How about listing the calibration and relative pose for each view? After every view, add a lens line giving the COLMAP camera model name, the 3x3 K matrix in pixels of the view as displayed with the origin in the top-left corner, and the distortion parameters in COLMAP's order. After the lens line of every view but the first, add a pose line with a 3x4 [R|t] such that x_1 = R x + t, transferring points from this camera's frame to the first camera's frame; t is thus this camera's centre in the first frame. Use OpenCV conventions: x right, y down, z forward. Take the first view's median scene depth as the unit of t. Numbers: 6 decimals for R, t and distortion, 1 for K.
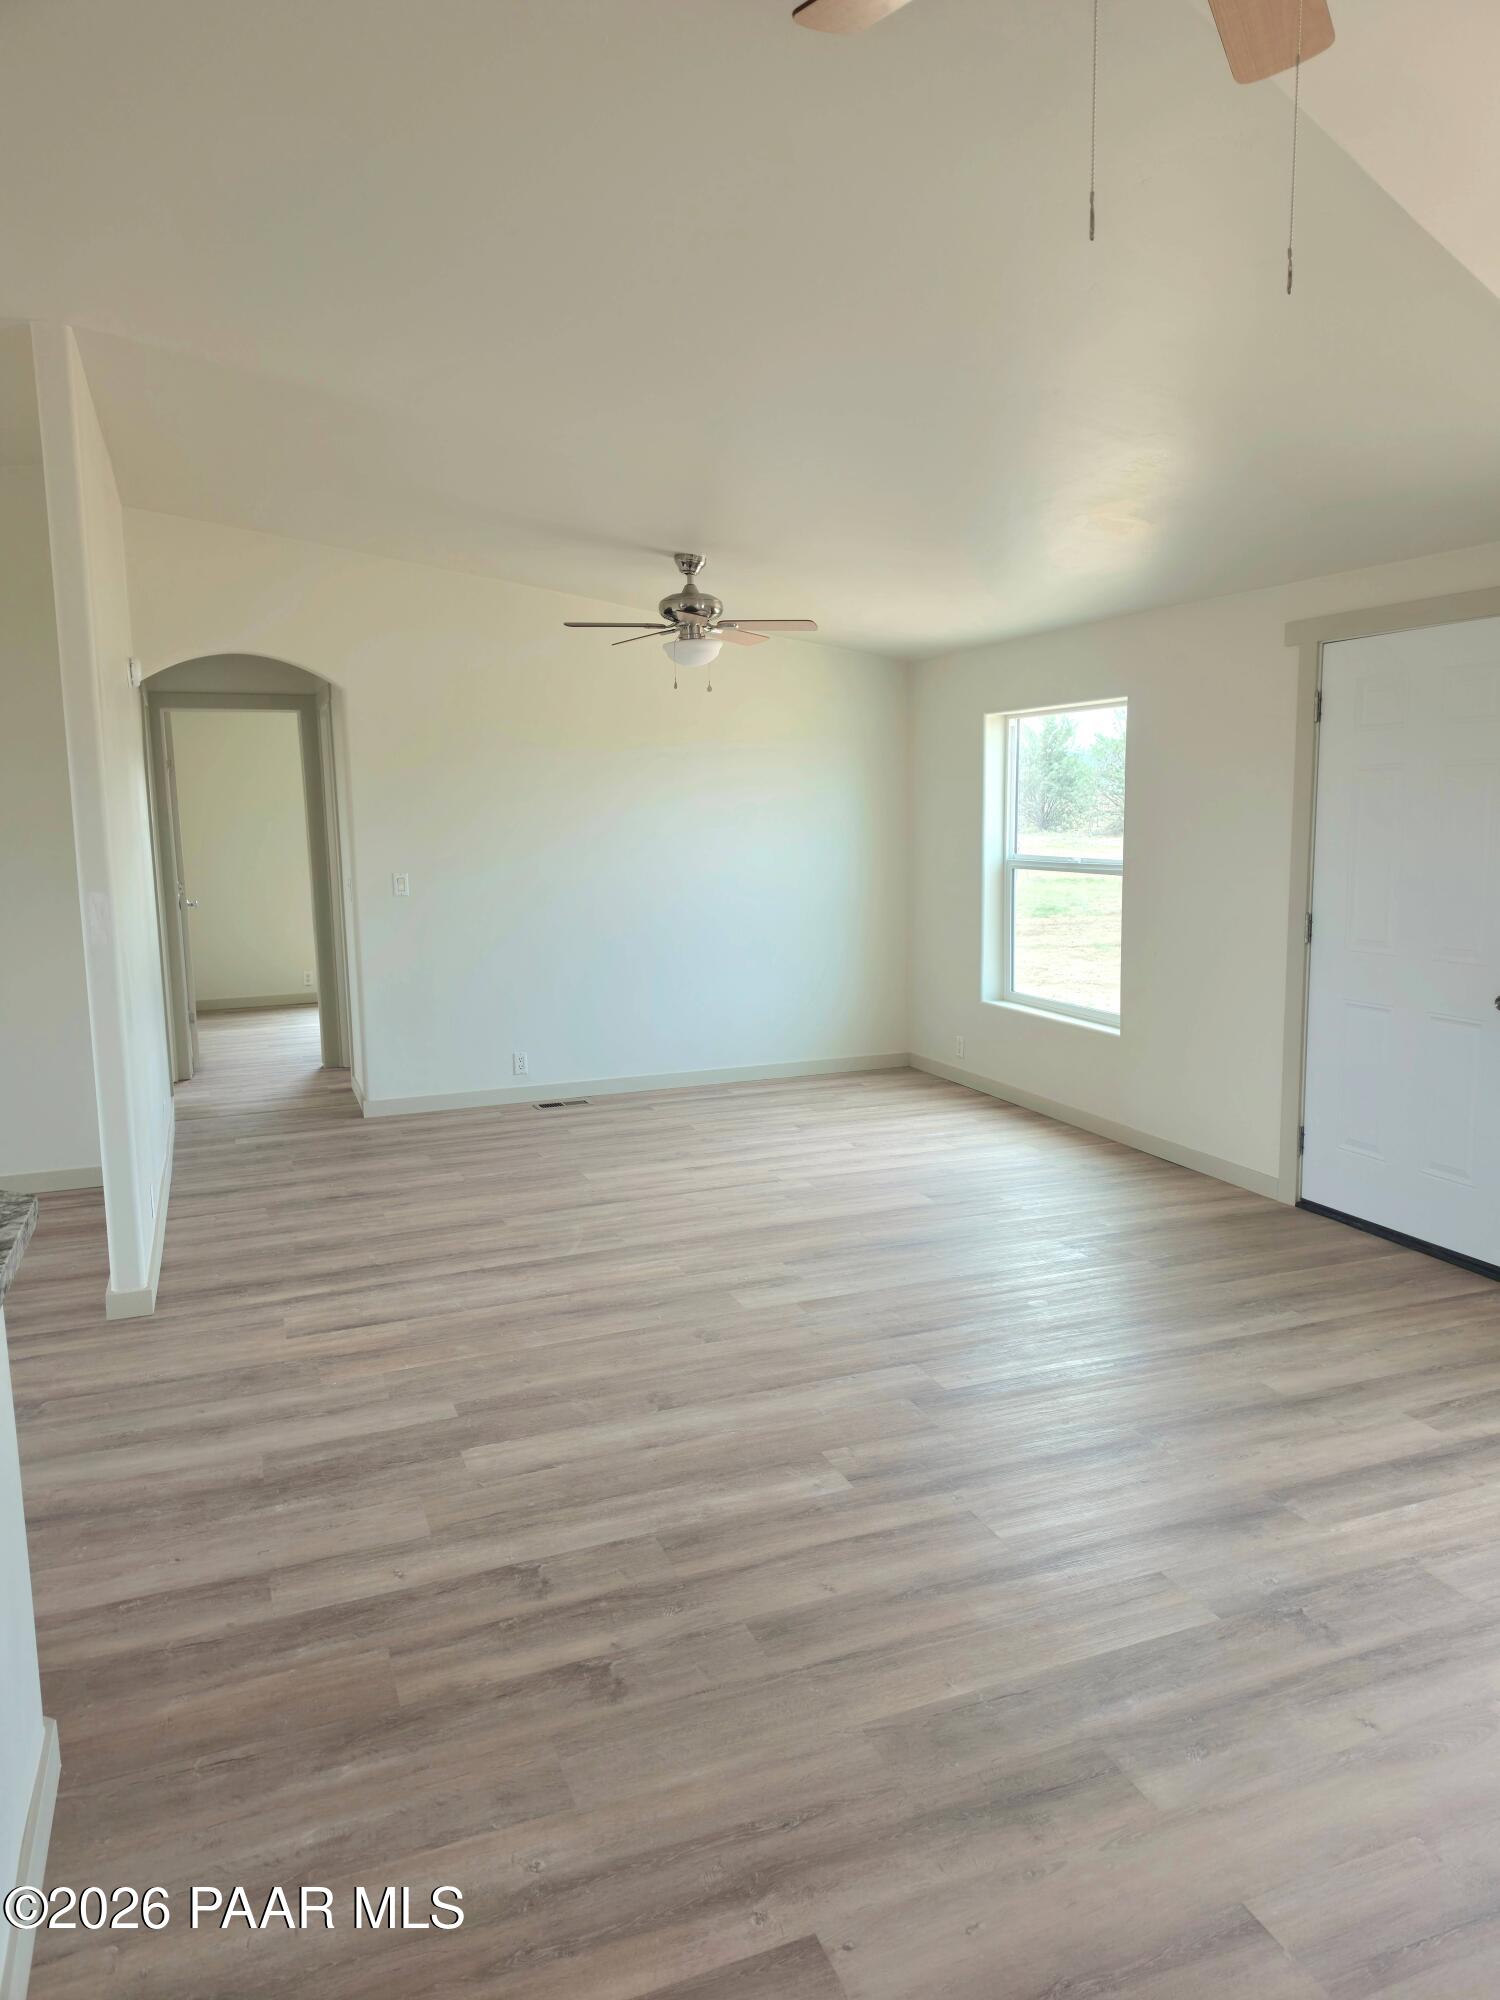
lens RADIAL K [[1354.5, 0, 750.0], [0, 1354.5, 1000.0], [0, 0, 1]] dist [0.073209, -0.083871]
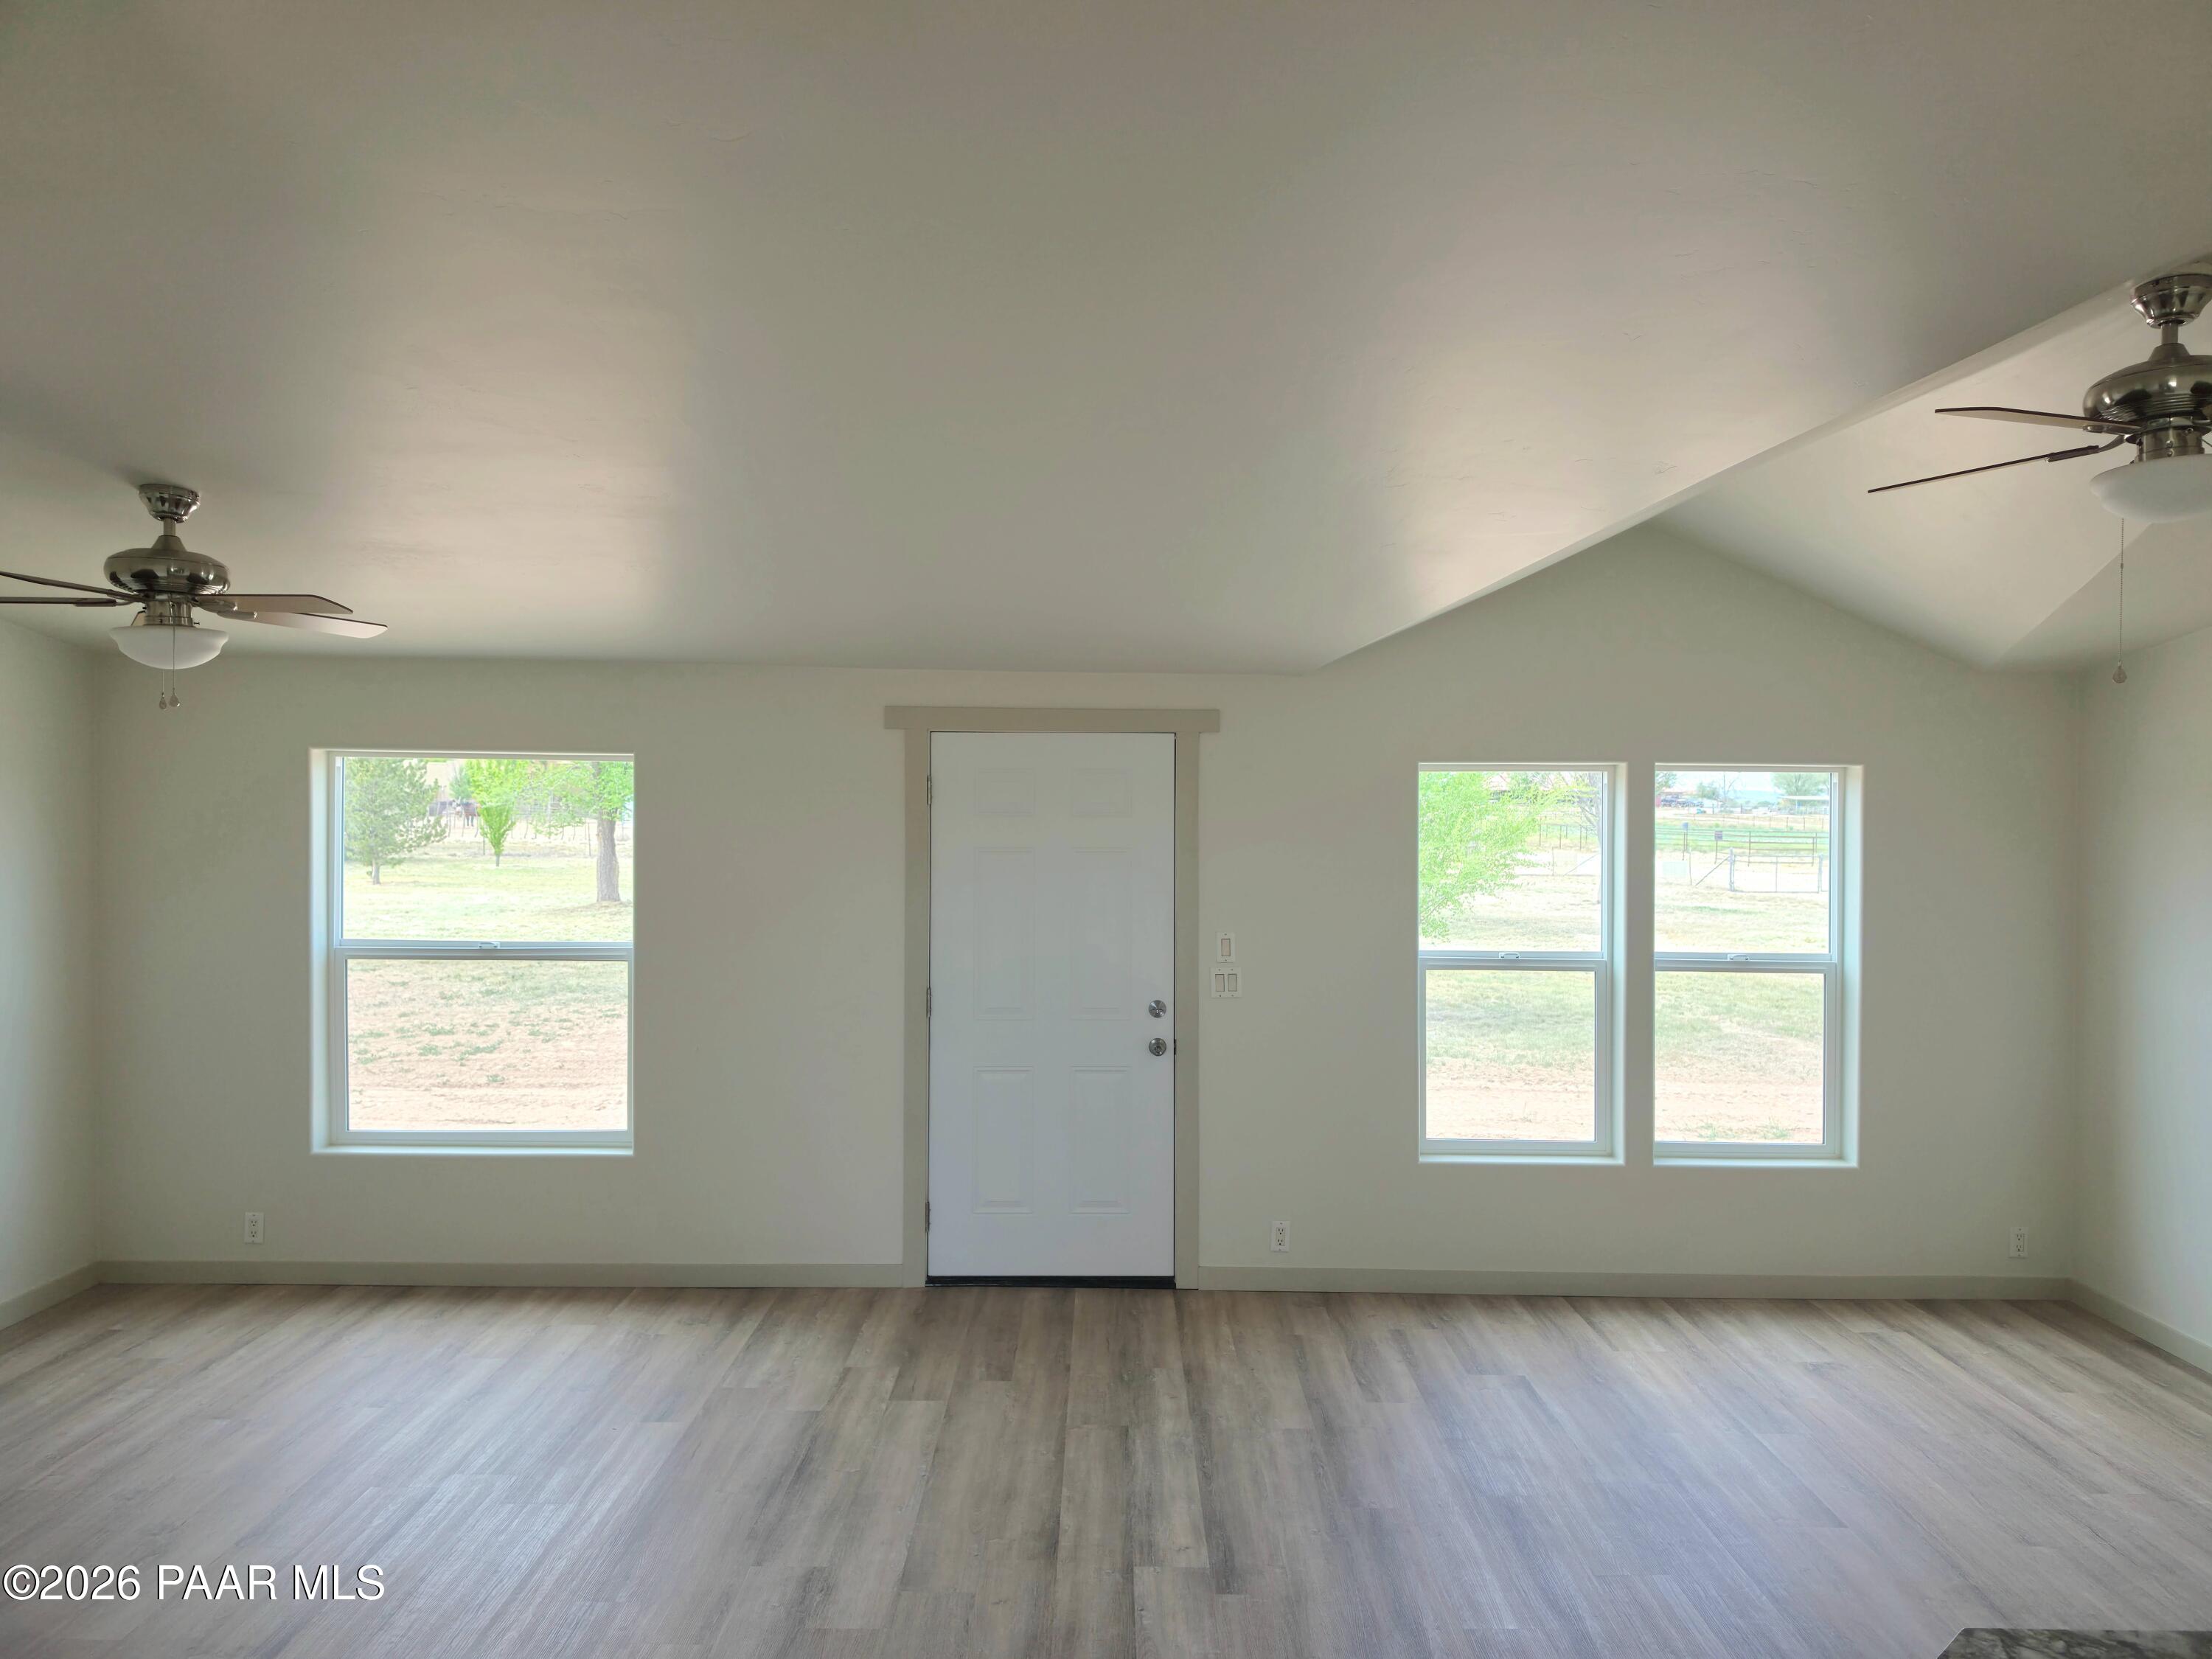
lens RADIAL K [[1498.1, 0, 1106.0], [0, 1498.1, 829.5], [0, 0, 1]] dist [0.073209, -0.083871]
pose [[0.362333, -0.001760, 0.932047, -0.568390], [0.118884, 0.991918, -0.044343, -0.112487], [-0.924436, 0.126872, 0.359613, 0.447301]]
